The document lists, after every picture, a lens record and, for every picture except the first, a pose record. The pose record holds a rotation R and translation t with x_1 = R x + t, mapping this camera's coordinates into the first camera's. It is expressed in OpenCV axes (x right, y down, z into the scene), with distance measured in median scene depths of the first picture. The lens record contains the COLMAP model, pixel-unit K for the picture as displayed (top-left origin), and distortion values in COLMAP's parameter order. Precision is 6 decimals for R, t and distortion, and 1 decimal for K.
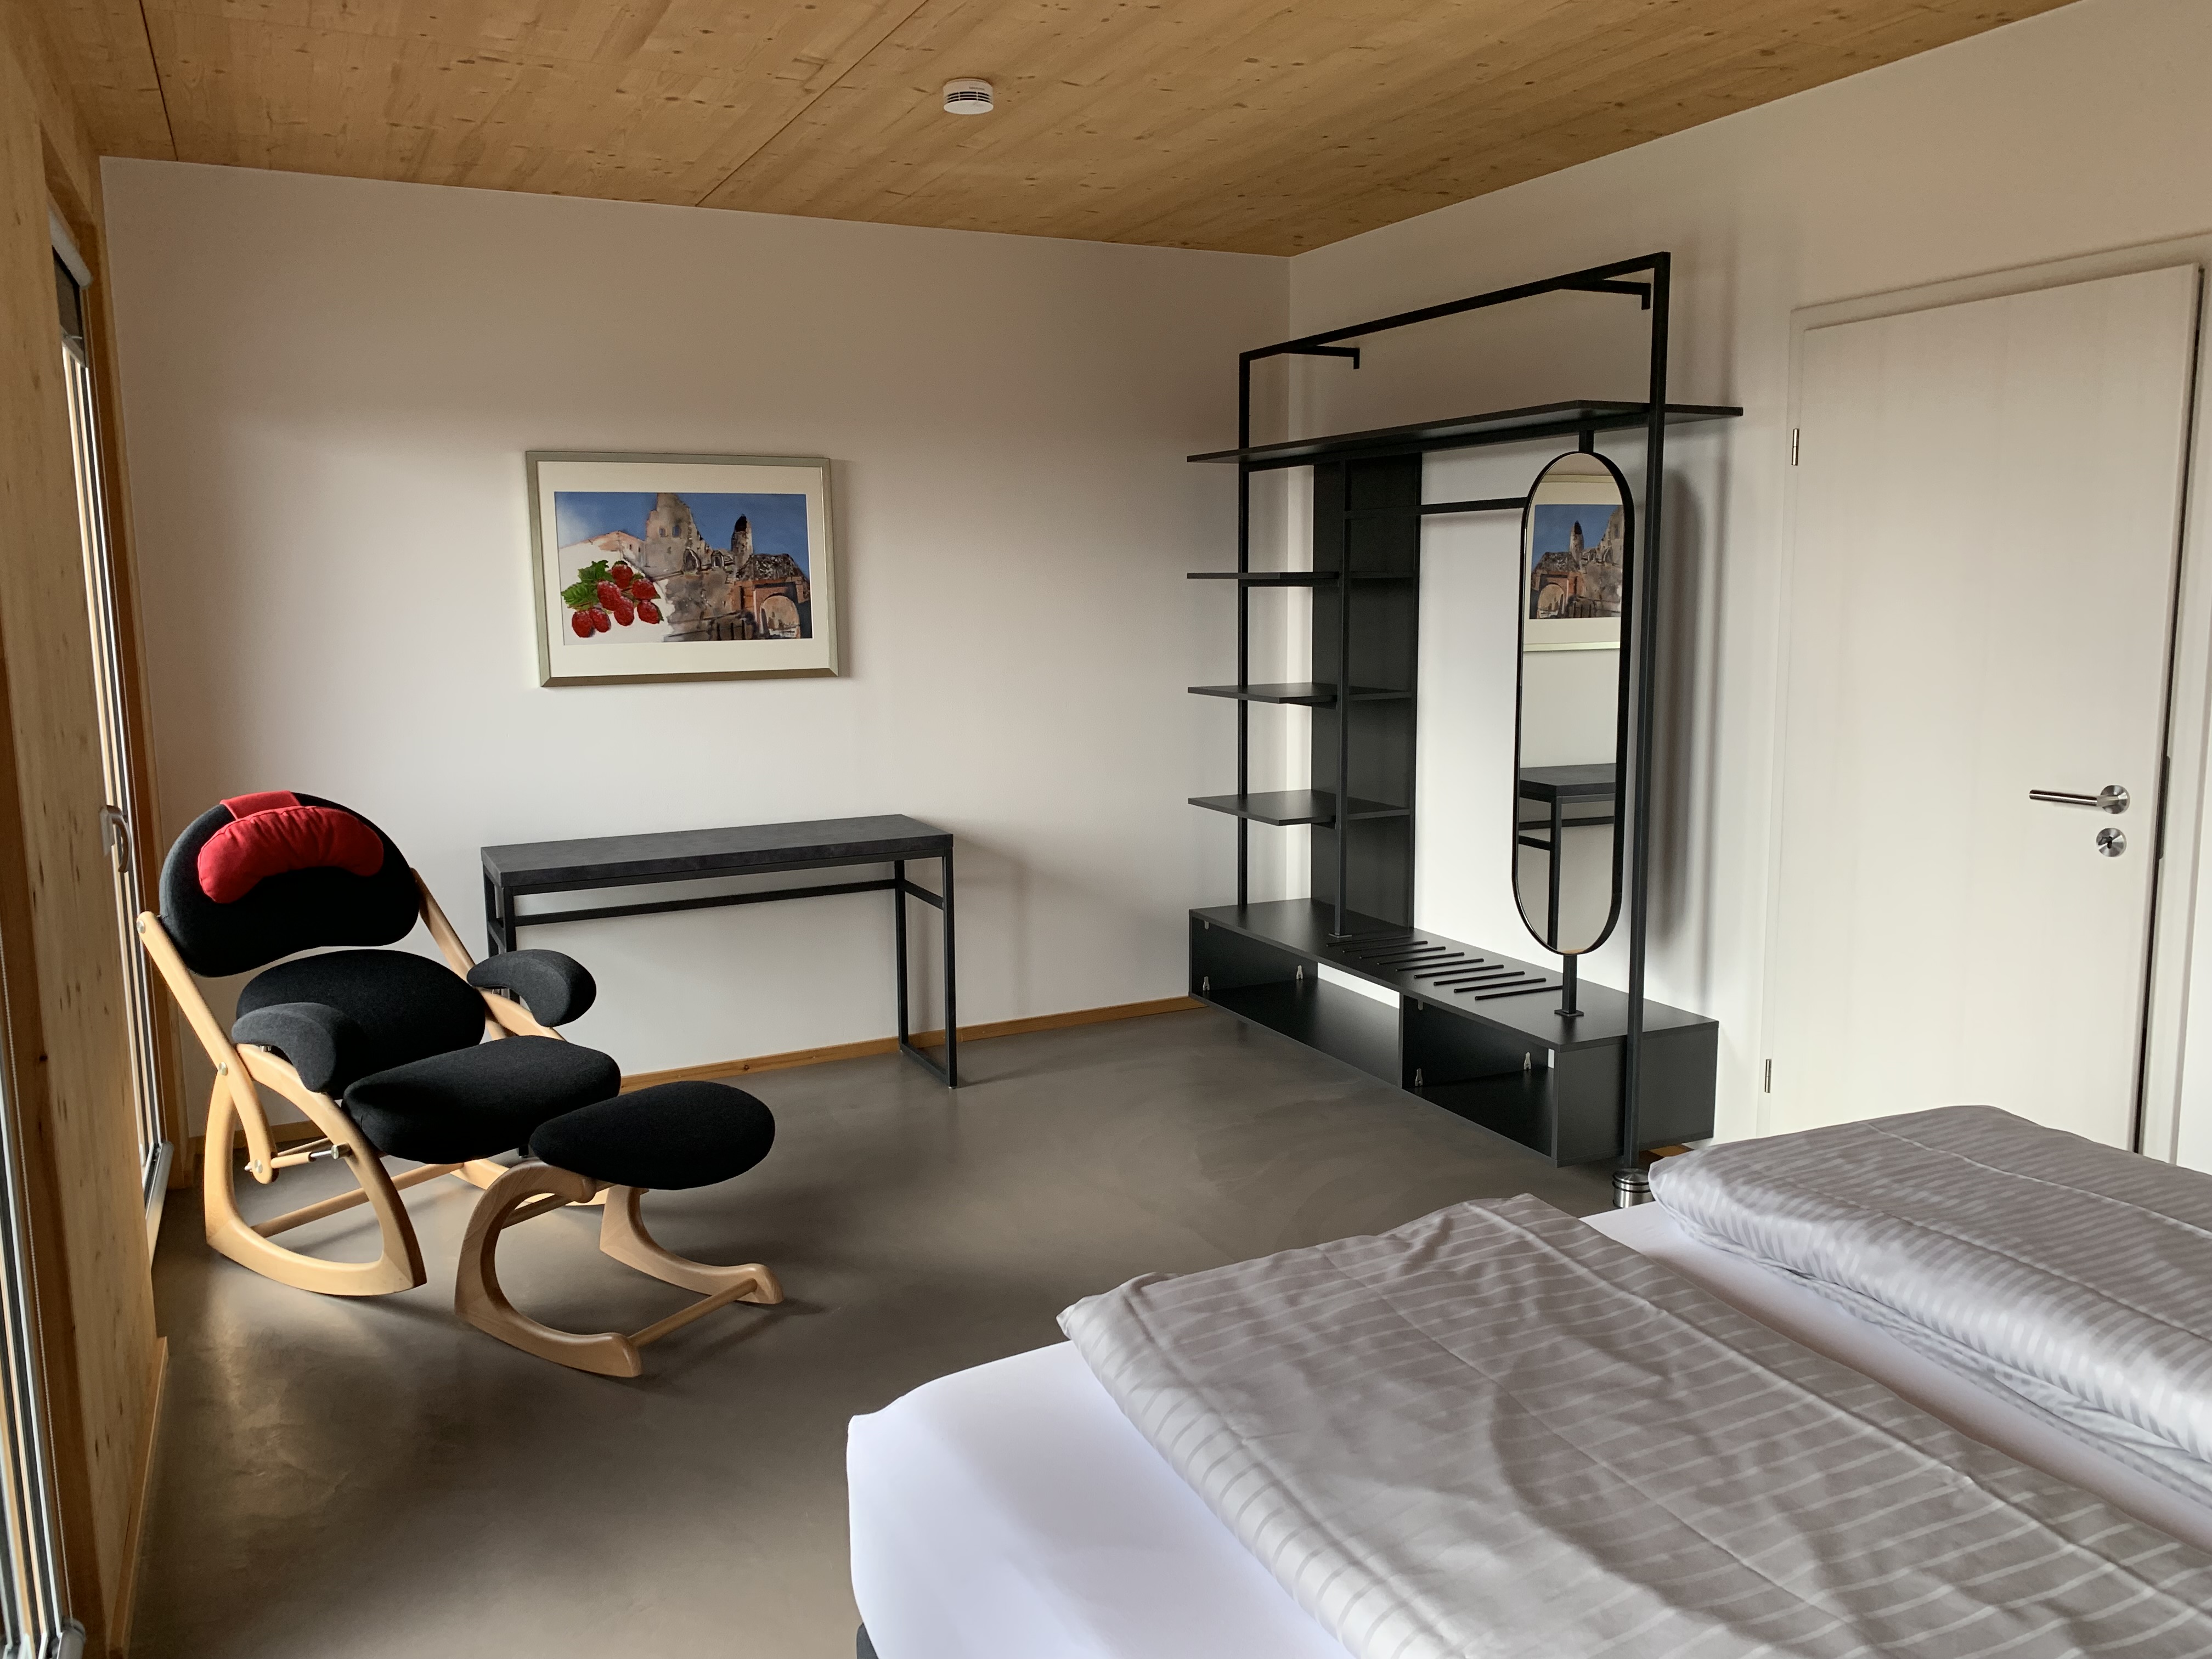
lens RADIAL K [[1698.5, 0, 1116.6], [0, 1698.5, 810.6], [0, 0, 1]] dist [-0.013272, -0.005812]
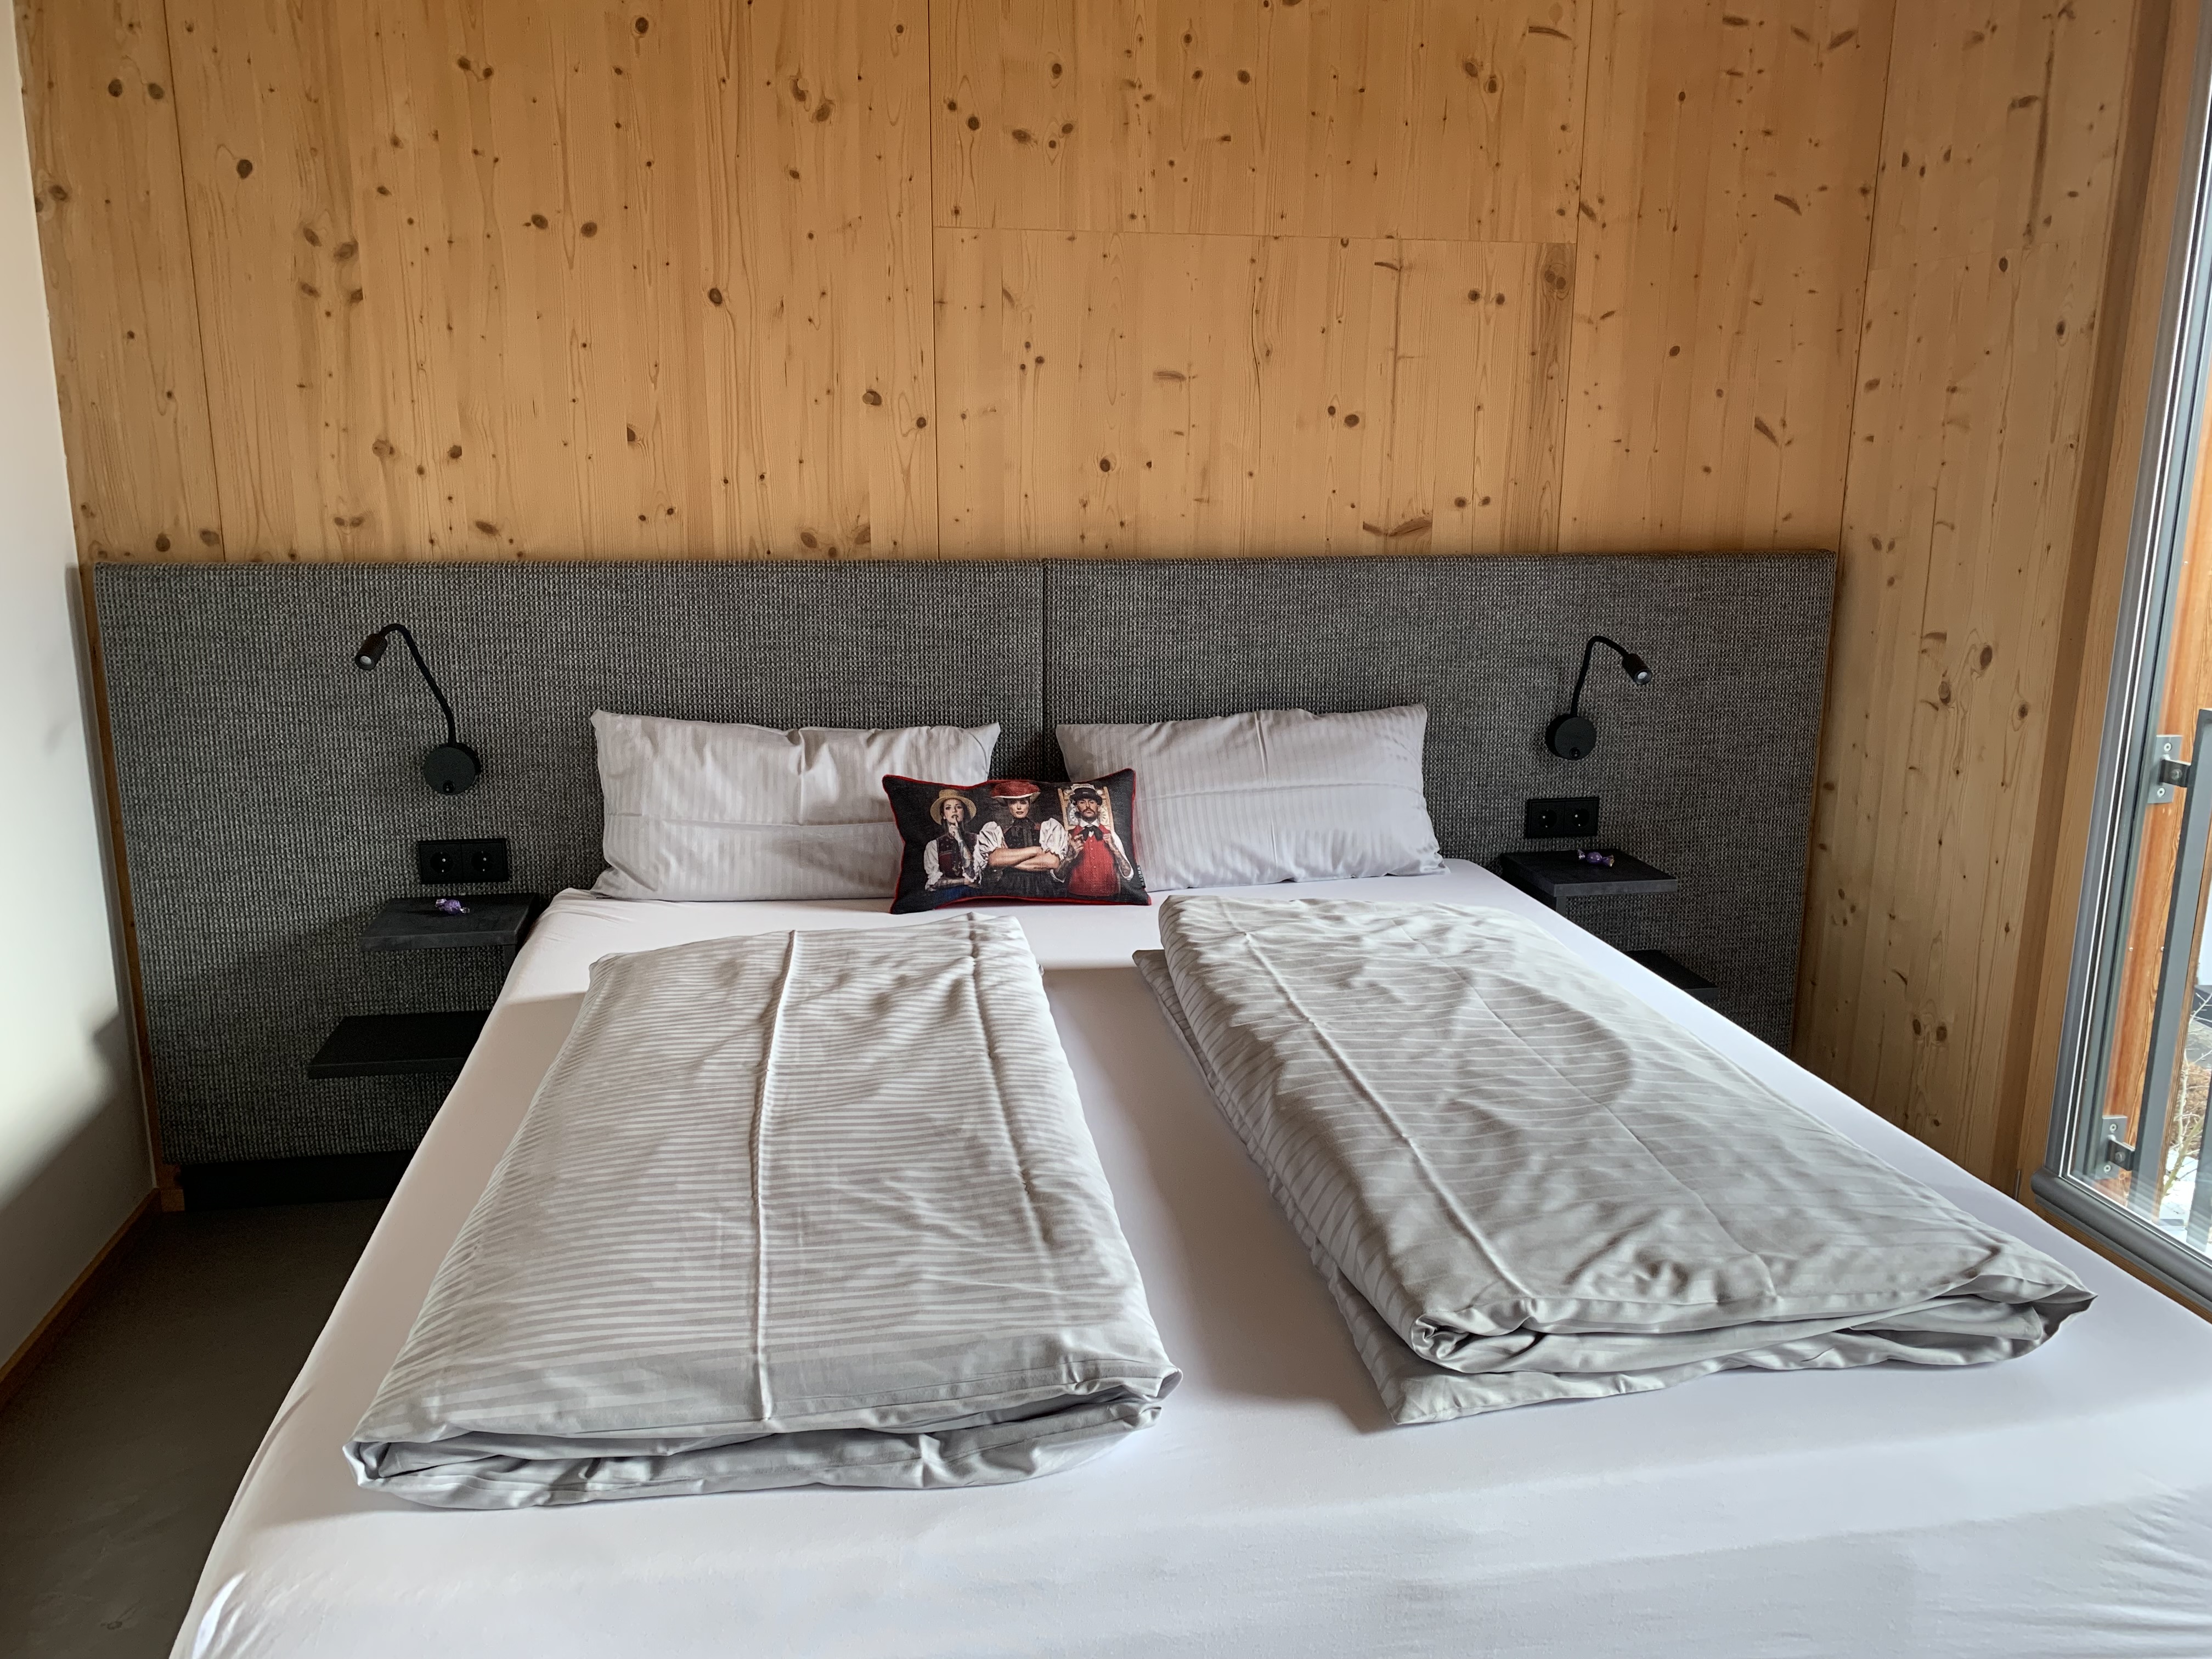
lens RADIAL K [[1698.5, 0, 1101.5], [0, 1698.5, 823.8], [0, 0, 1]] dist [-0.013272, -0.005812]
pose [[-0.960206, -0.052676, 0.274282, 0.227247], [0.050876, 0.932634, 0.357218, -0.246411], [-0.274622, 0.356957, -0.892841, 1.870573]]
